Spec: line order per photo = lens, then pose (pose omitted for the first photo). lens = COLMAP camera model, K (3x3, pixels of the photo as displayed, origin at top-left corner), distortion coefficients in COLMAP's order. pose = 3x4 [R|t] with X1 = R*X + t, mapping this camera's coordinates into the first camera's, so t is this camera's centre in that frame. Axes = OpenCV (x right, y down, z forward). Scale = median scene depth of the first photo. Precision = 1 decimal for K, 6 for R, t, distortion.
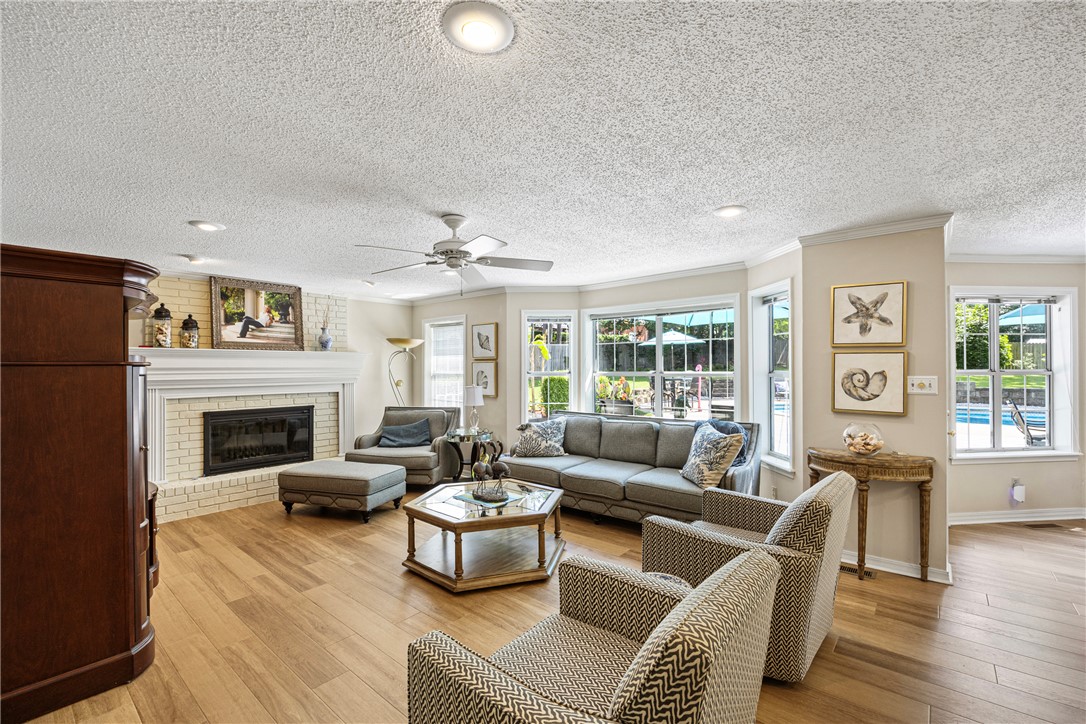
lens RADIAL K [[462.4, 0, 550.6], [0, 462.4, 368.3], [0, 0, 1]] dist [-0.006913, -0.000220]
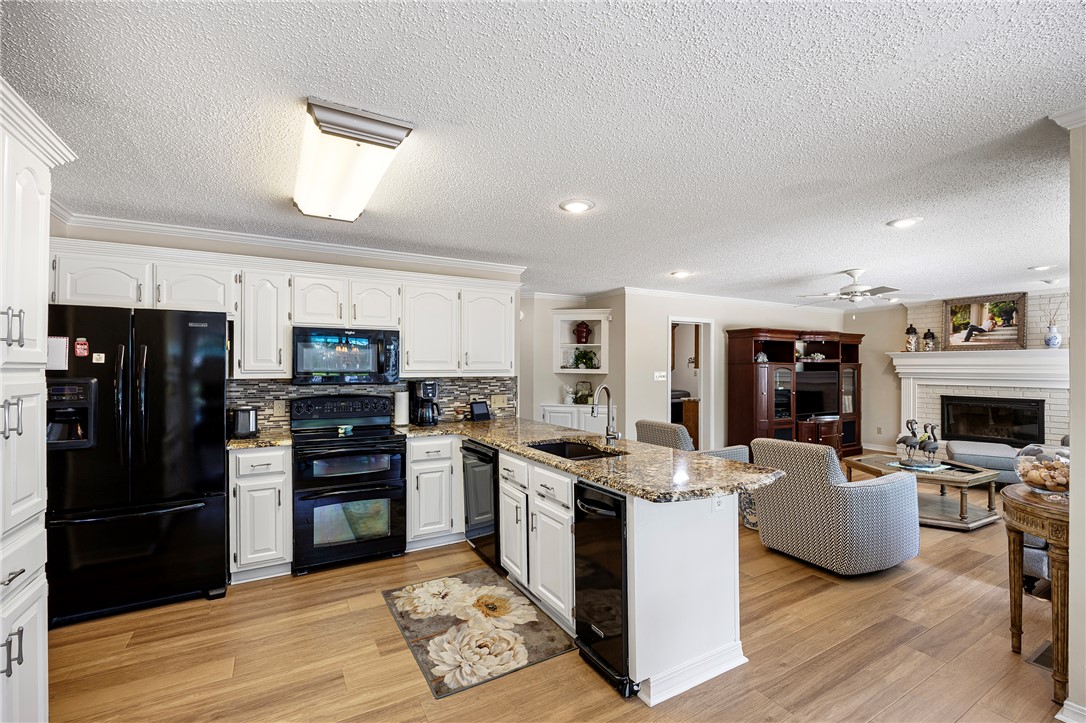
lens RADIAL K [[468.1, 0, 551.4], [0, 468.1, 365.1], [0, 0, 1]] dist [-0.008169, -0.000453]
pose [[-0.349540, 0.000368, -0.936922, 0.977541], [-0.000959, 0.999999, 0.000750, 0.000780], [0.936921, 0.001160, -0.349539, 0.339221]]
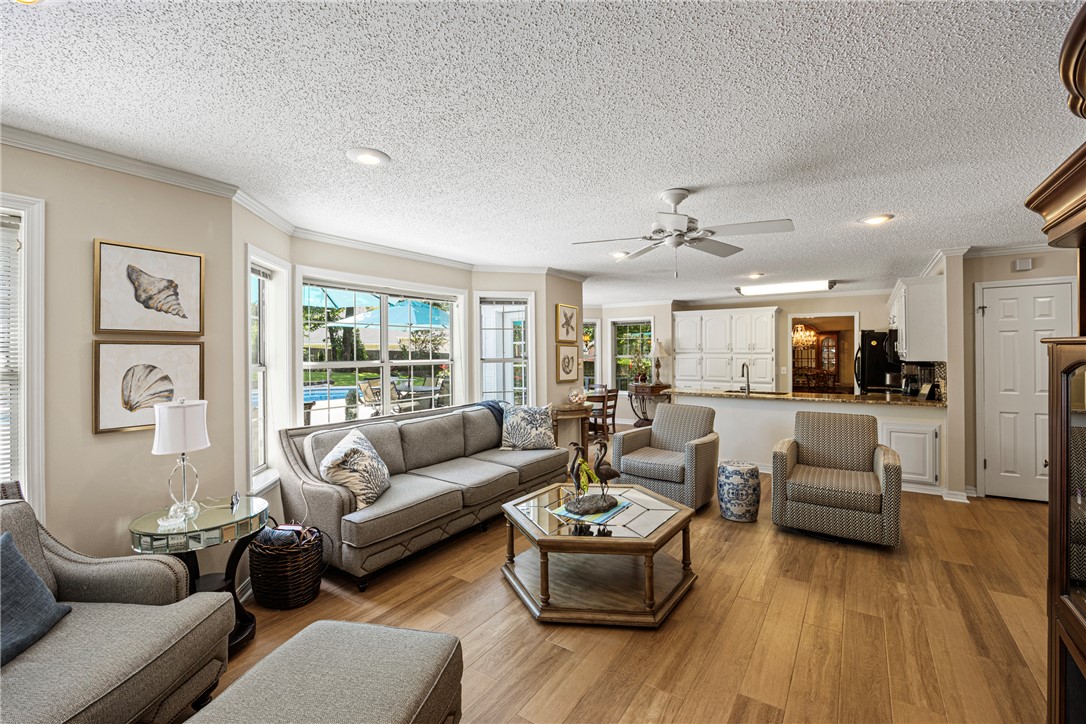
lens RADIAL K [[463.3, 0, 544.9], [0, 463.3, 354.4], [0, 0, 1]] dist [-0.008855, 0.000303]
pose [[-0.091510, 0.006510, 0.995783, -0.655293], [0.012889, 0.999903, -0.005353, 0.003753], [-0.995721, 0.012345, -0.091585, 0.792664]]
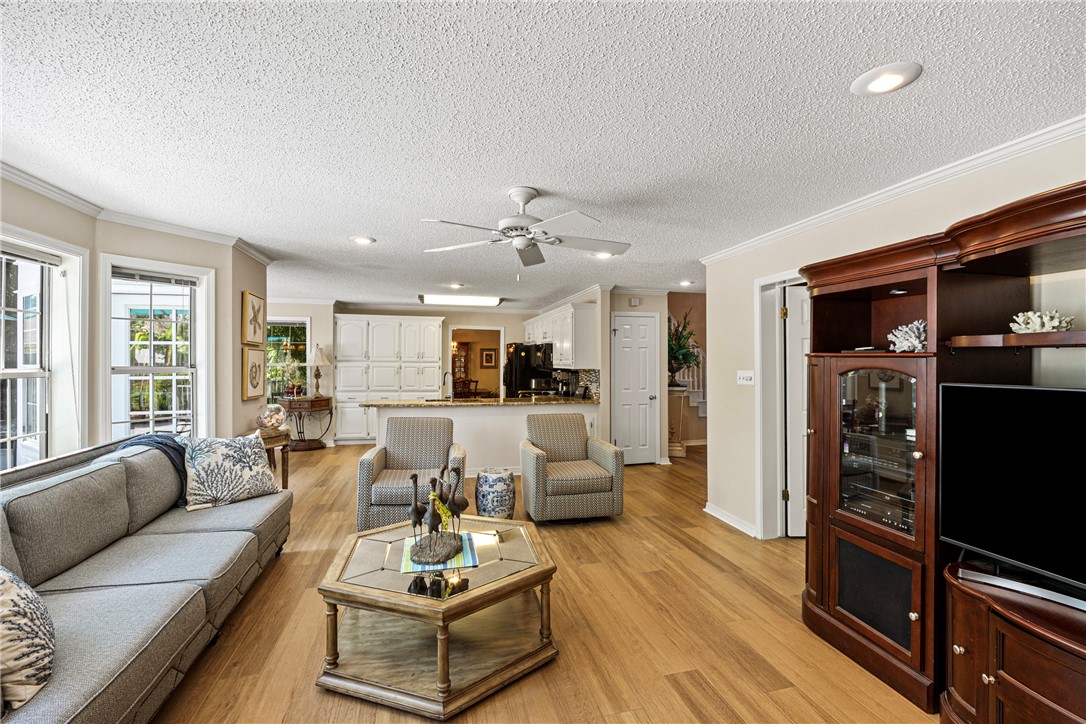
lens RADIAL K [[477.8, 0, 547.7], [0, 477.8, 358.3], [0, 0, 1]] dist [-0.007529, 0.000978]
pose [[-0.806876, 0.009750, 0.590640, -0.461326], [0.007377, 0.999952, -0.006430, 0.002413], [-0.590674, -0.000831, -0.806910, 1.004275]]
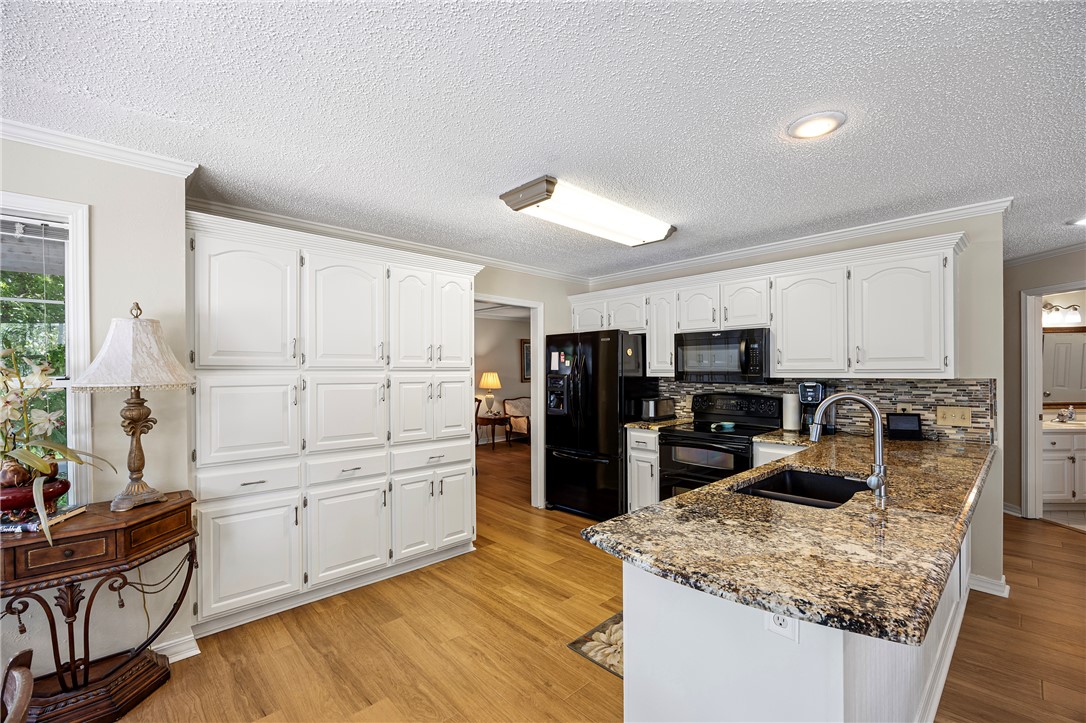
lens RADIAL K [[462.4, 0, 550.6], [0, 462.4, 367.8], [0, 0, 1]] dist [-0.006913, -0.000220]
pose [[-0.992820, 0.015109, 0.118657, 0.615300], [0.015362, 0.999881, 0.001220, 0.000787], [-0.118625, 0.003034, -0.992935, 0.566774]]
